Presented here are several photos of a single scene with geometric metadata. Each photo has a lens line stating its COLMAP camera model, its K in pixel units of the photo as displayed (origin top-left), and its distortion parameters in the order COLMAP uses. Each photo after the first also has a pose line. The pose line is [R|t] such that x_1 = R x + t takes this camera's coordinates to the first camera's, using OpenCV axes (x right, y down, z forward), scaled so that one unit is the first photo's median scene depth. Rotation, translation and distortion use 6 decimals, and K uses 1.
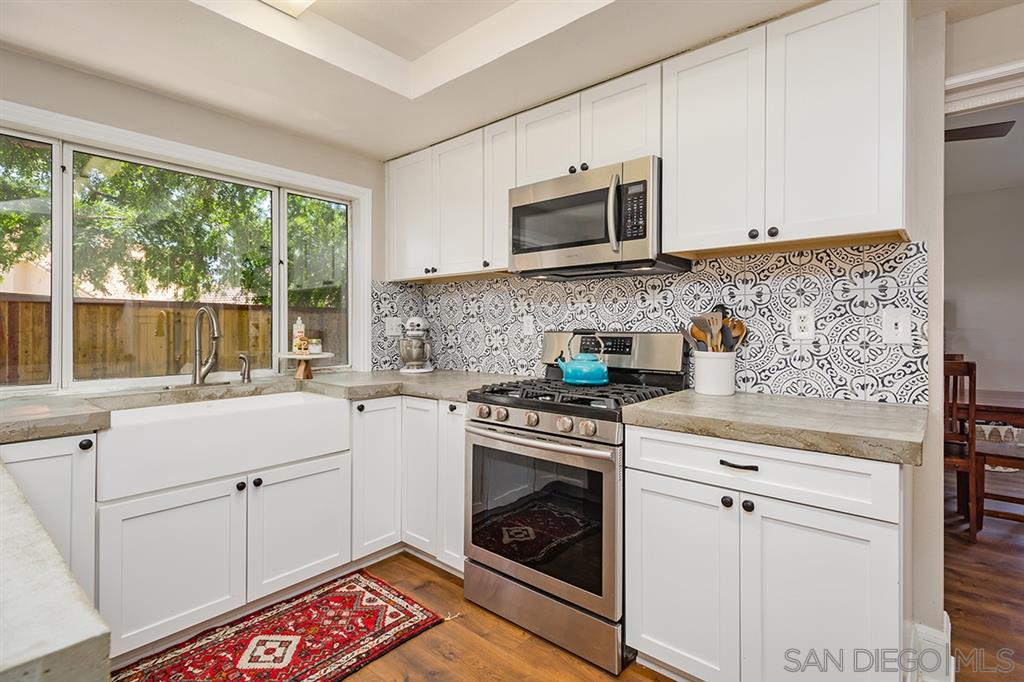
lens RADIAL K [[491.2, 0, 524.5], [0, 491.2, 327.1], [0, 0, 1]] dist [0.003418, -0.001045]
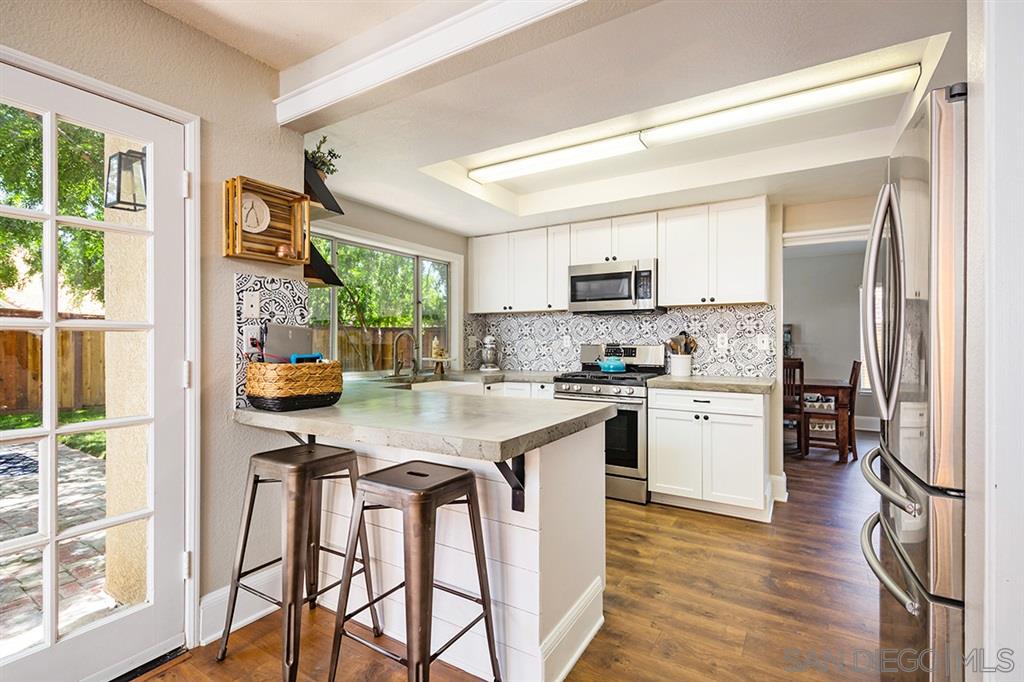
lens RADIAL K [[472.0, 0, 511.8], [0, 472.0, 340.7], [0, 0, 1]] dist [0.001733, 0.000350]
pose [[0.989457, 0.001375, 0.144823, -0.562794], [-0.001086, 0.999997, -0.002077, -0.002867], [-0.144826, 0.001898, 0.989455, -0.787347]]
